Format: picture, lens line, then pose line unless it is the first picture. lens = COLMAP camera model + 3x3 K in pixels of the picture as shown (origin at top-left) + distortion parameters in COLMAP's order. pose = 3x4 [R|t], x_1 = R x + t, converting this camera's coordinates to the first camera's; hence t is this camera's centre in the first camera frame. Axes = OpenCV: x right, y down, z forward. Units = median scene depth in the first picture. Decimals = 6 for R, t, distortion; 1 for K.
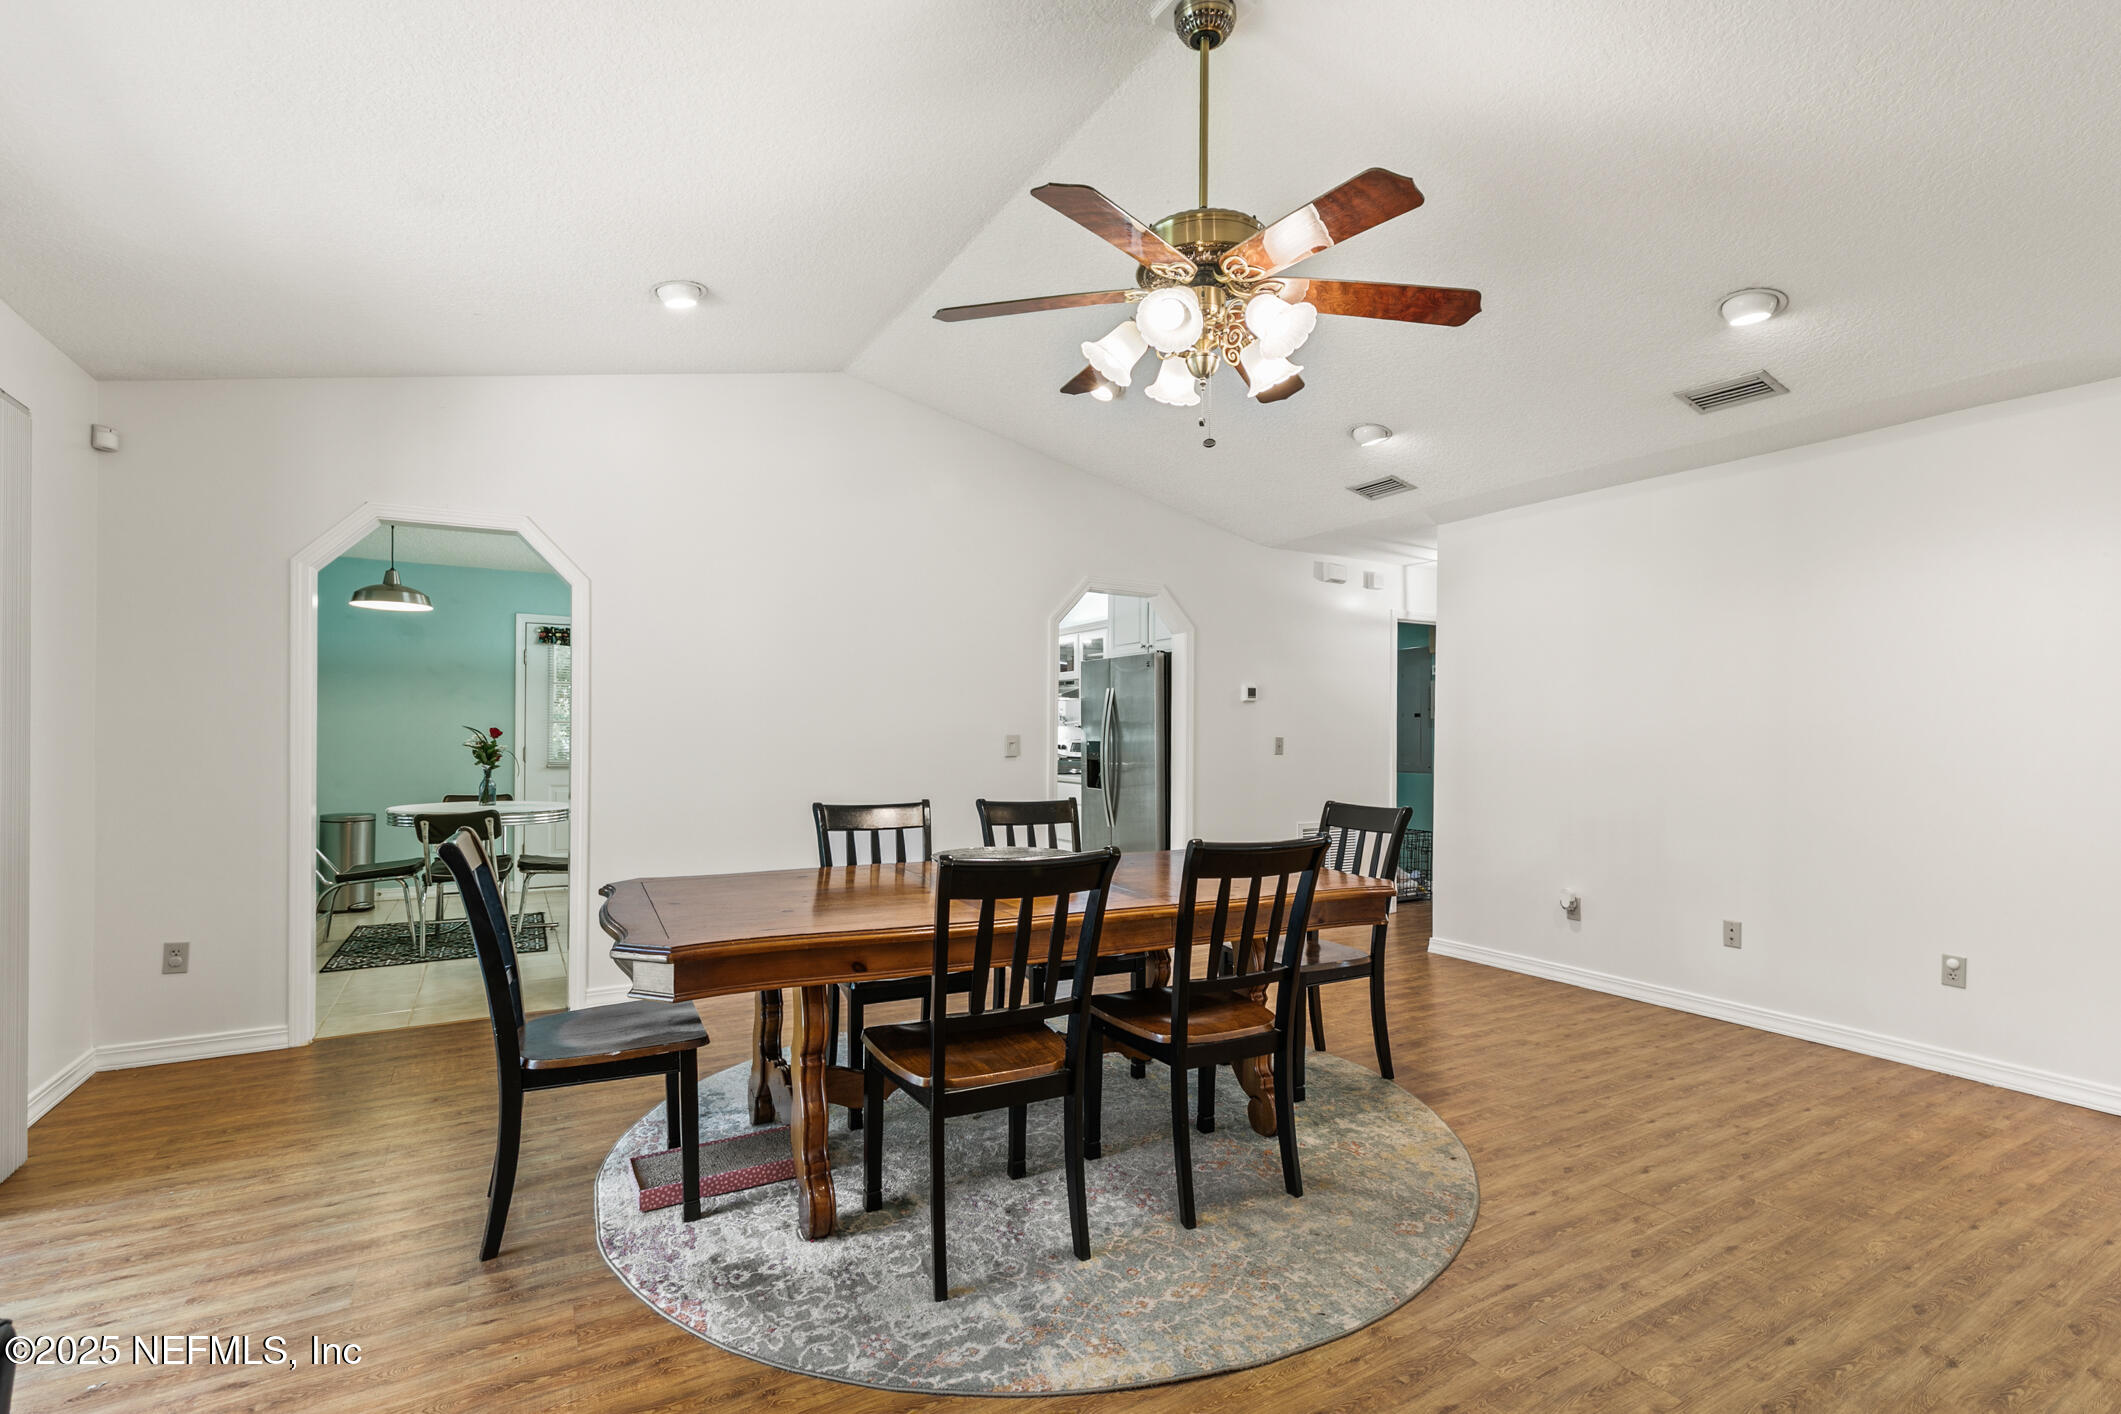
lens RADIAL K [[973.5, 0, 1082.8], [0, 973.5, 733.7], [0, 0, 1]] dist [0.009262, -0.000016]
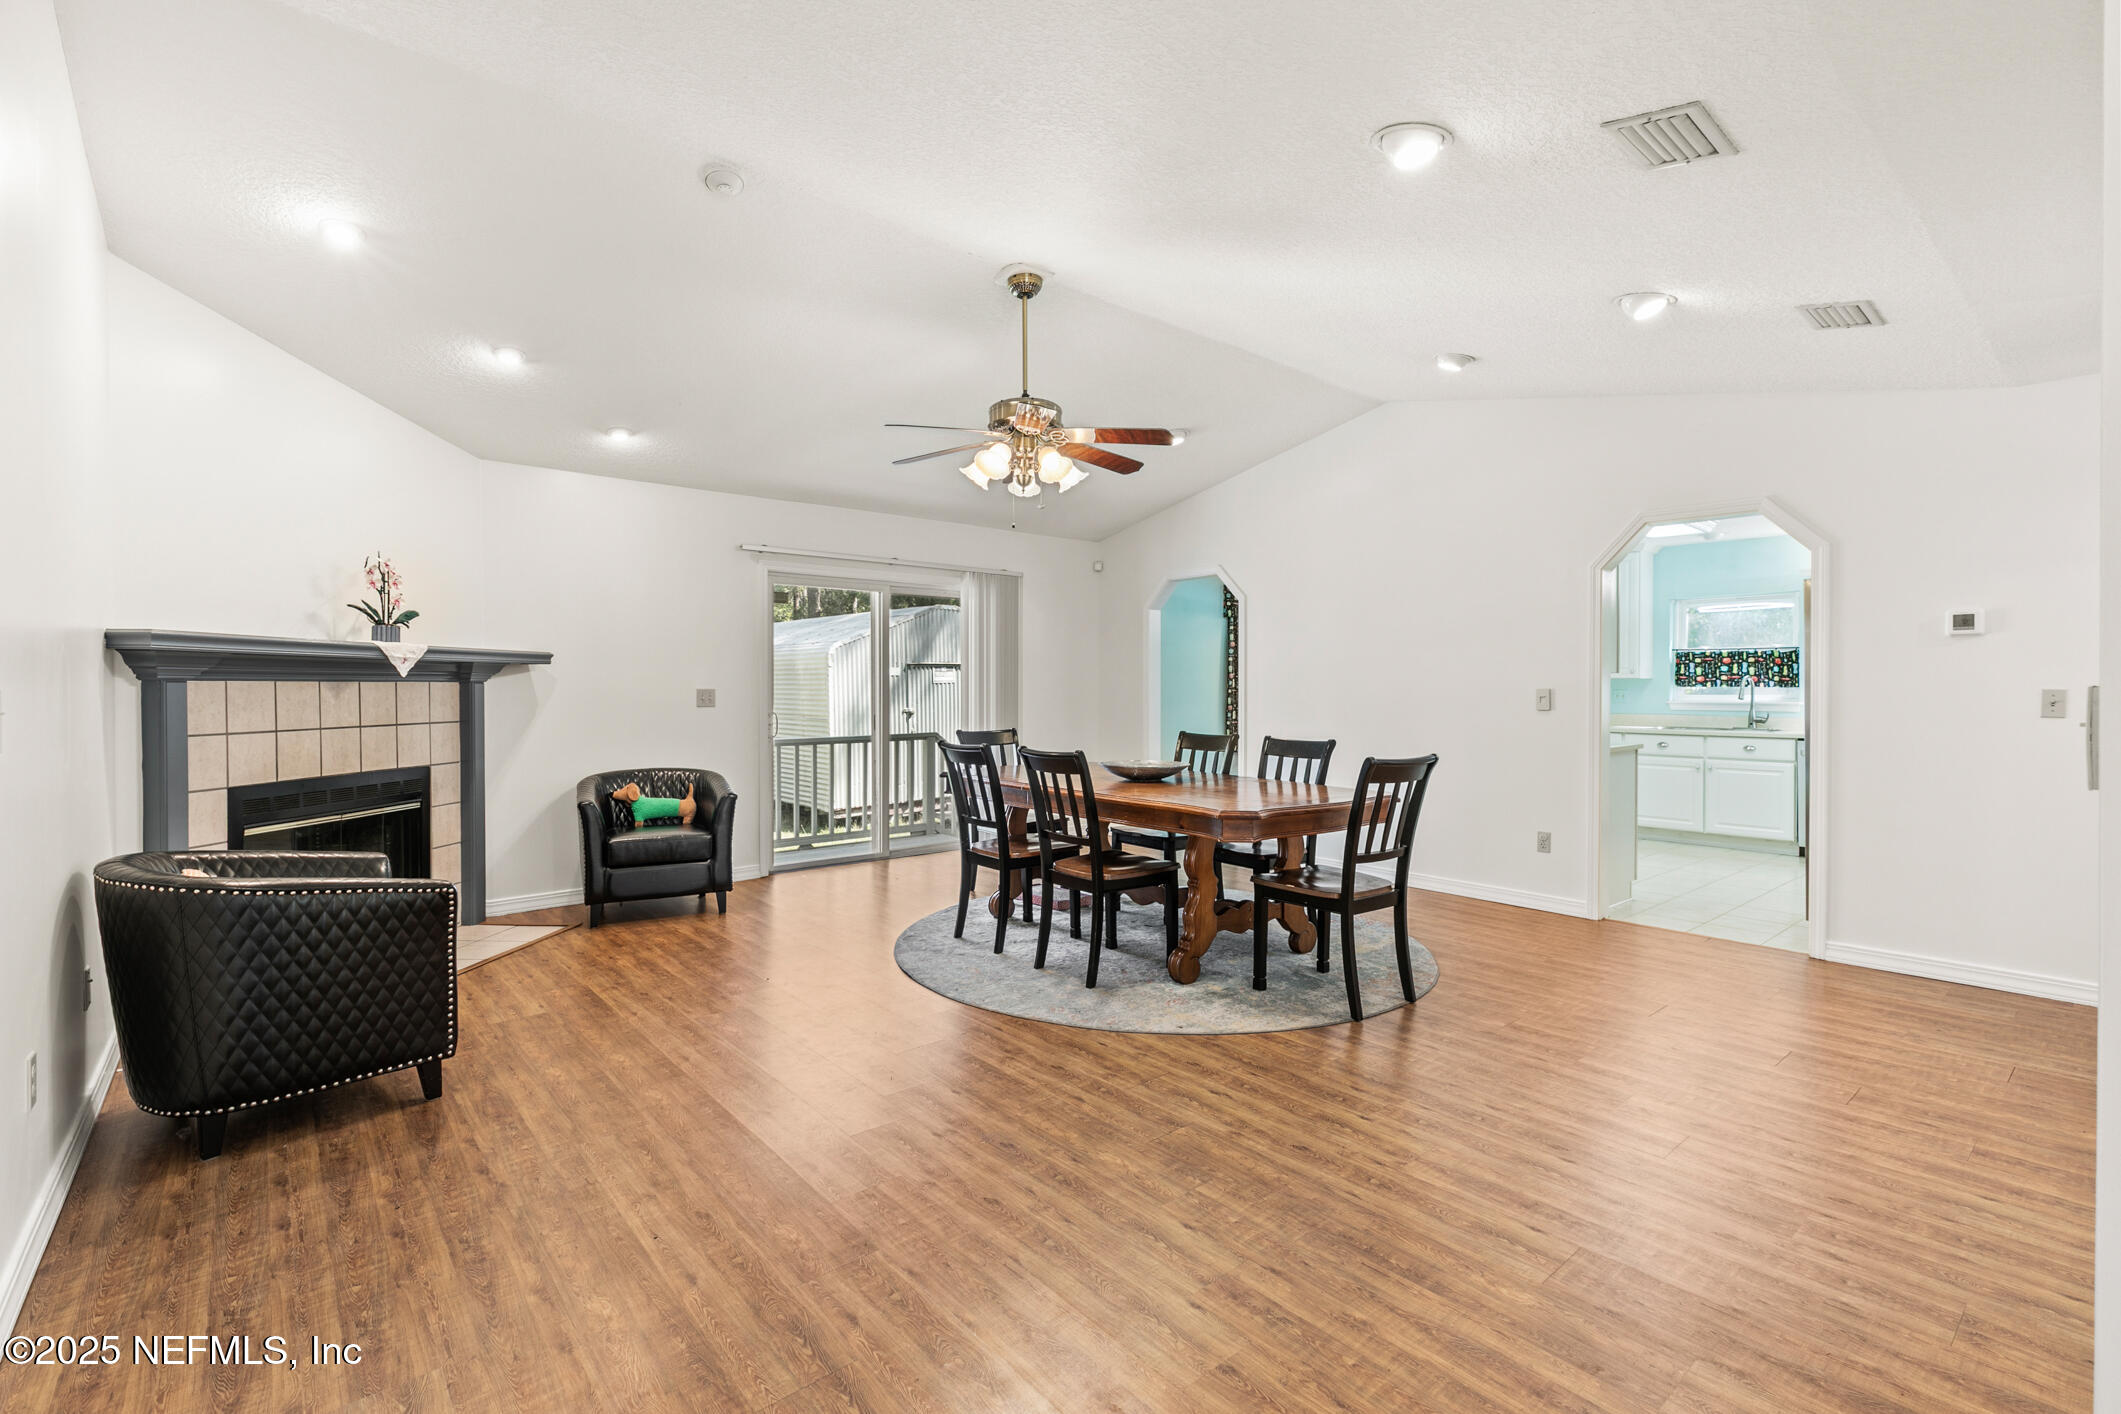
lens RADIAL K [[980.9, 0, 1052.6], [0, 980.9, 690.0], [0, 0, 1]] dist [0.000596, -0.000047]
pose [[0.141057, -0.010693, -0.989944, 1.211763], [-0.003069, 0.999932, -0.011239, 0.026639], [0.989997, 0.004624, 0.141015, 0.523790]]
